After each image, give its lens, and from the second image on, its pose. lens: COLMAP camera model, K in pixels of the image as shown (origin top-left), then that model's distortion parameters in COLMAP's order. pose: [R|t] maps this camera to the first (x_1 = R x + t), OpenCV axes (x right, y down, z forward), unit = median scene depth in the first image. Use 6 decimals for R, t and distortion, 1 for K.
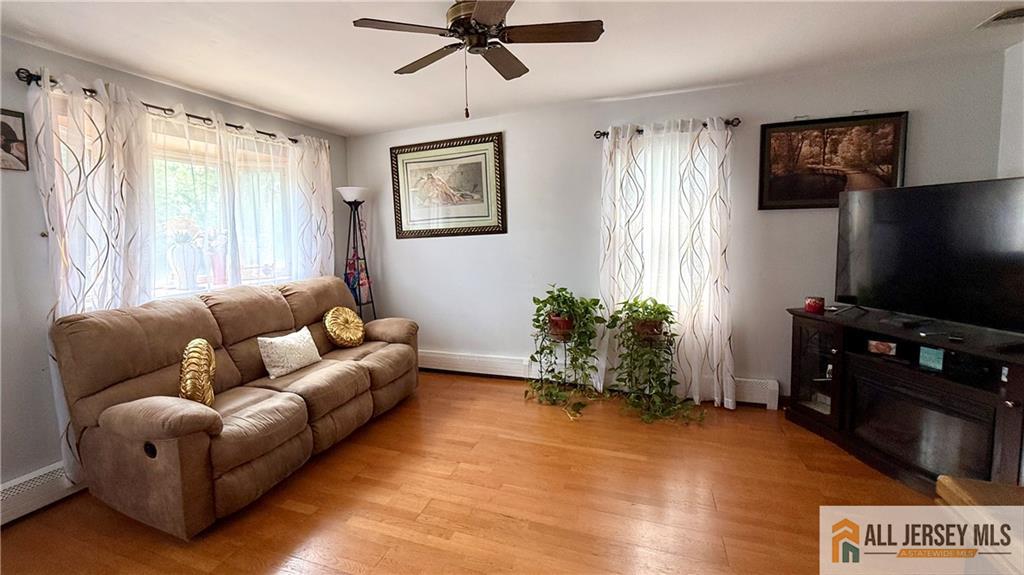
lens RADIAL K [[424.1, 0, 505.8], [0, 424.1, 257.1], [0, 0, 1]] dist [0.001056, 0.000120]
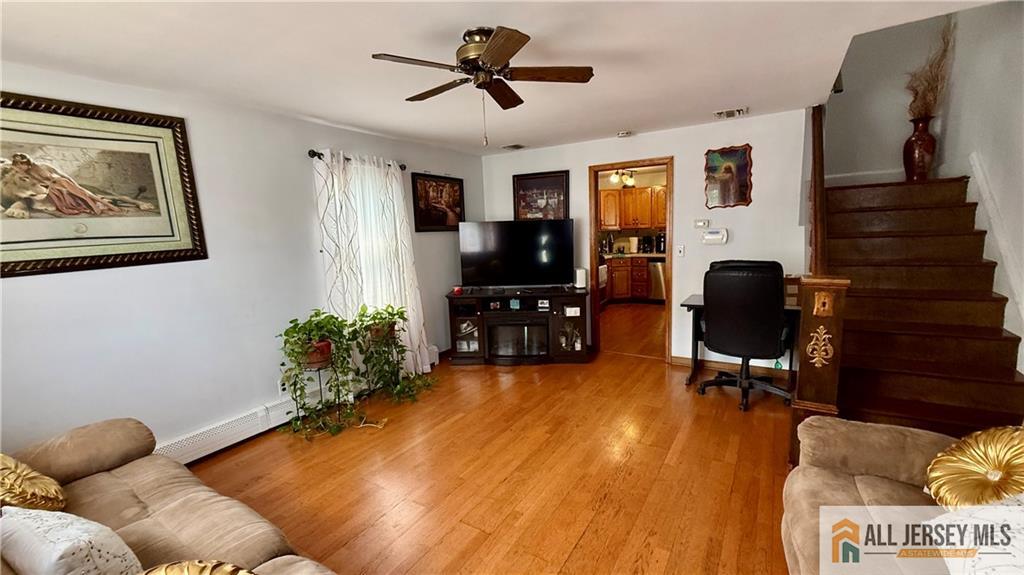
lens RADIAL K [[417.7, 0, 512.0], [0, 417.7, 287.5], [0, 0, 1]] dist [-0.000464, -0.000023]
pose [[0.229656, -0.114776, 0.966480, -0.727090], [0.090740, 0.991222, 0.096153, -0.033481], [-0.969033, 0.065616, 0.238055, 0.372269]]
